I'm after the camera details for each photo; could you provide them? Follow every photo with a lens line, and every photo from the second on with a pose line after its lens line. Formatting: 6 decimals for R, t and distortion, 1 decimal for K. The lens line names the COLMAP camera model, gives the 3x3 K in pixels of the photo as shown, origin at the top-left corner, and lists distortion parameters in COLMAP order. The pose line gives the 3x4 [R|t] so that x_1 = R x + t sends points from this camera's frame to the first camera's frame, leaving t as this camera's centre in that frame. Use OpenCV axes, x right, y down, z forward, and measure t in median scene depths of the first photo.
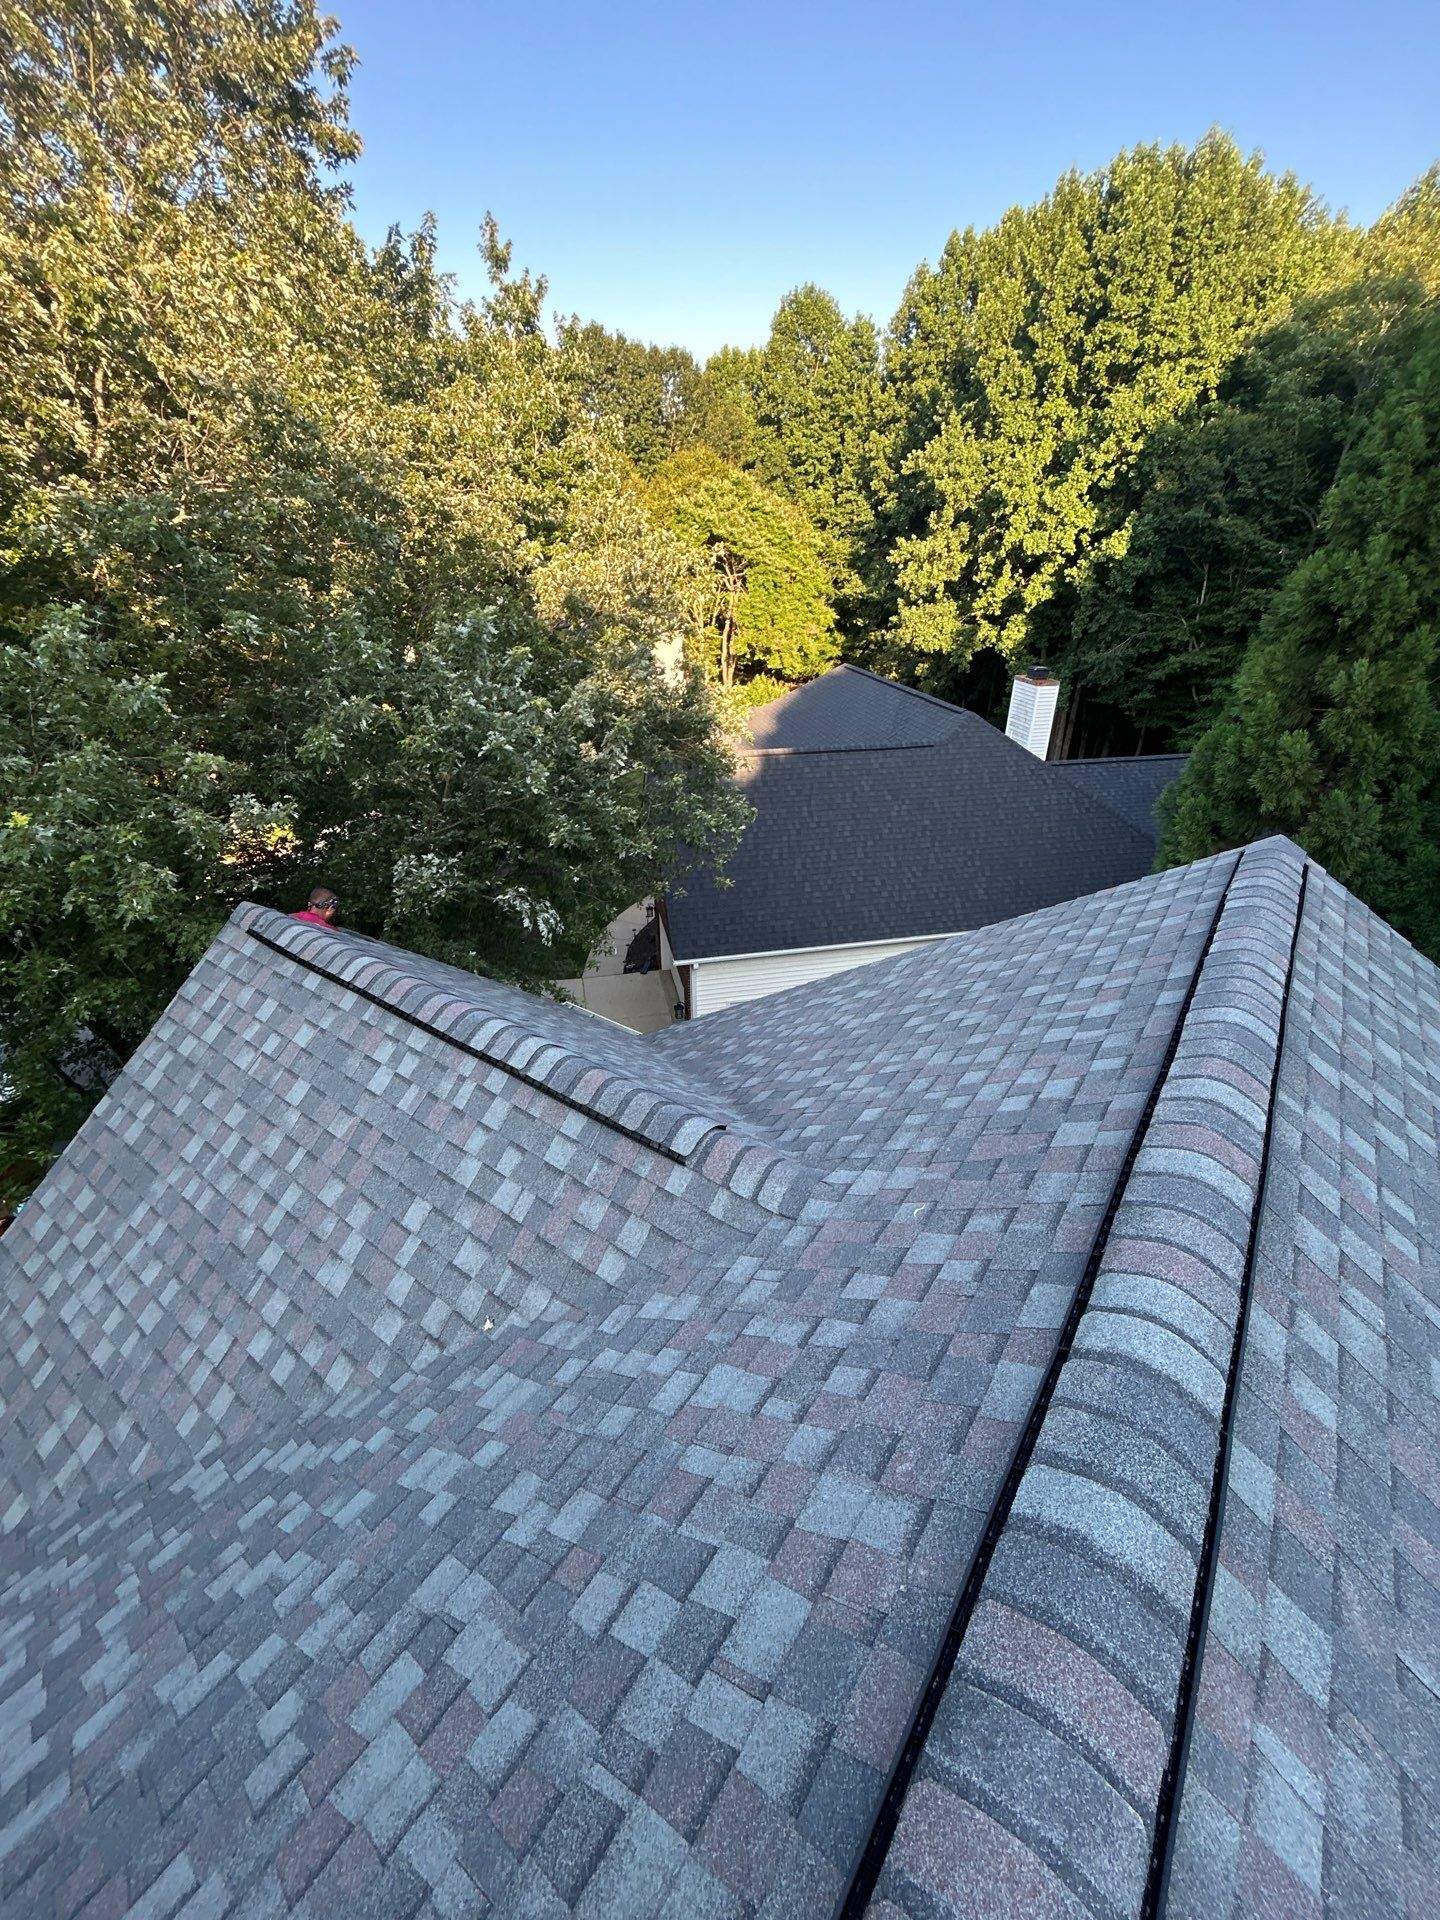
lens RADIAL K [[776.3, 0, 720.0], [0, 776.3, 960.0], [0, 0, 1]] dist [-0.009430, 0.005085]
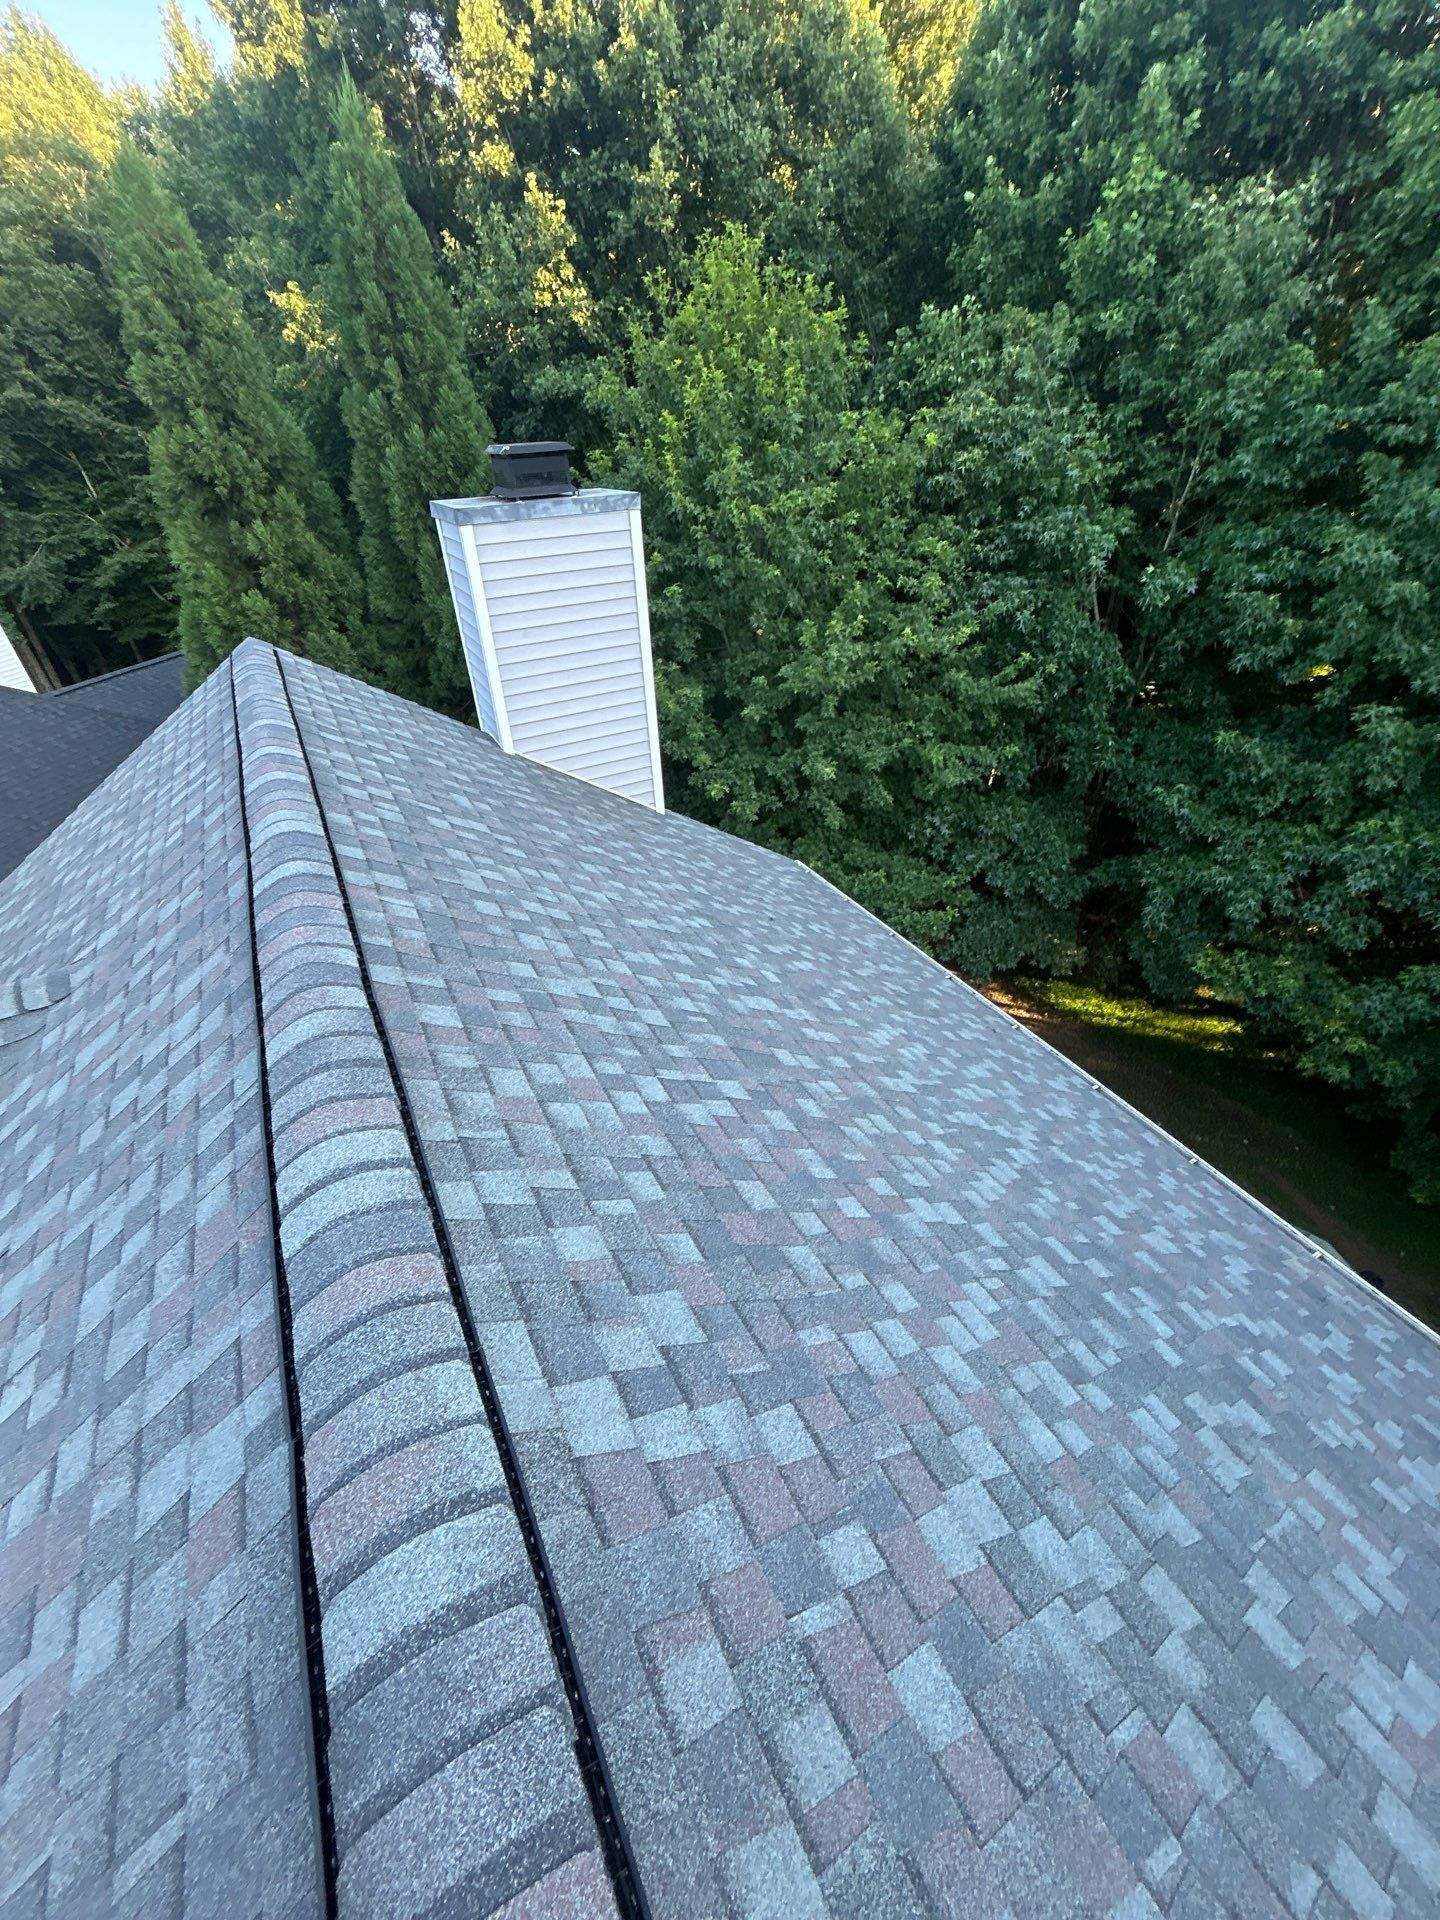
lens RADIAL K [[776.3, 0, 720.0], [0, 776.3, 960.0], [0, 0, 1]] dist [-0.009430, 0.005085]
pose [[0.434792, -0.533619, 0.725401, -0.218774], [0.453295, 0.825721, 0.335720, 0.239324], [-0.778126, 0.182853, 0.600904, -0.383292]]
